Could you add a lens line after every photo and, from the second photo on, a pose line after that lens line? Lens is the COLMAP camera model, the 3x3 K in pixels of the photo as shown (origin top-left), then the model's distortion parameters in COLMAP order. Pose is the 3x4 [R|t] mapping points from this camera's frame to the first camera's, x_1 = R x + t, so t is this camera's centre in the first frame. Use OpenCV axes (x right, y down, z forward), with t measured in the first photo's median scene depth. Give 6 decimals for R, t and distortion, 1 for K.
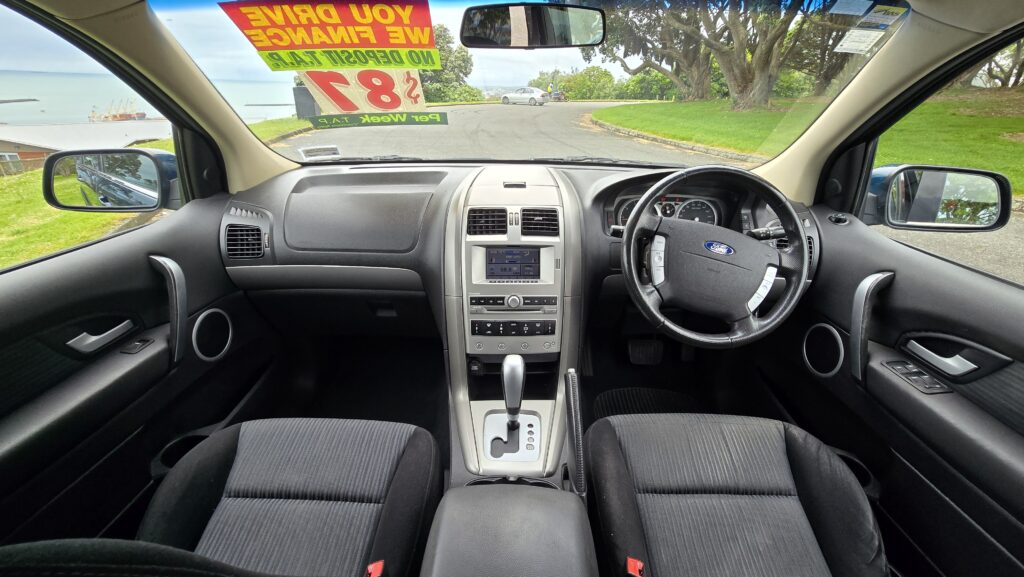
lens RADIAL K [[421.0, 0, 514.2], [0, 421.0, 291.4], [0, 0, 1]] dist [0.000131, 0.001754]
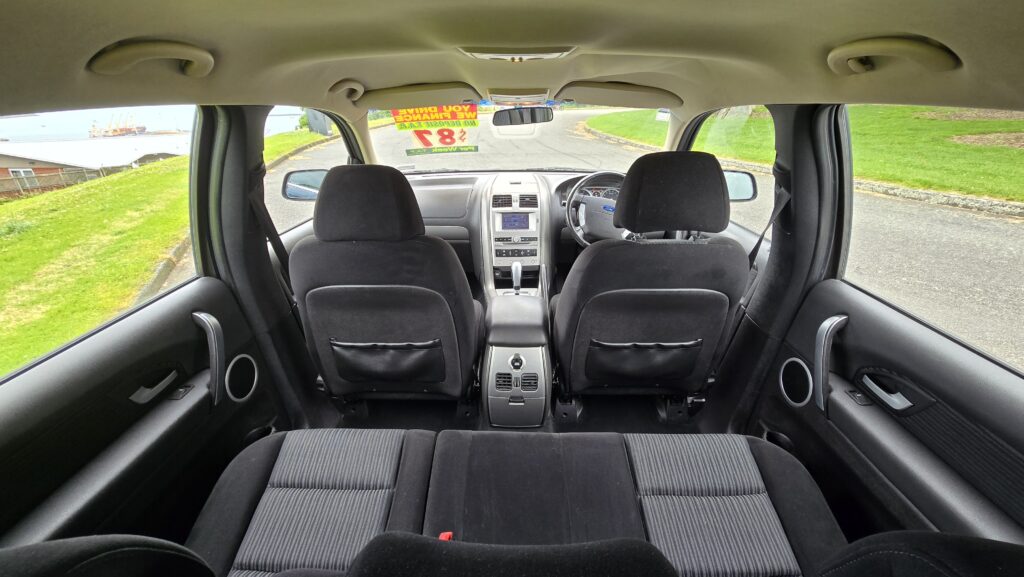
lens RADIAL K [[421.0, 0, 514.0], [0, 421.0, 281.8], [0, 0, 1]] dist [0.000131, 0.001754]
pose [[0.999842, -0.017790, 0.000003, -0.015246], [0.017779, 0.999213, -0.035464, 0.293486], [0.000628, 0.035458, 0.999371, -1.003385]]
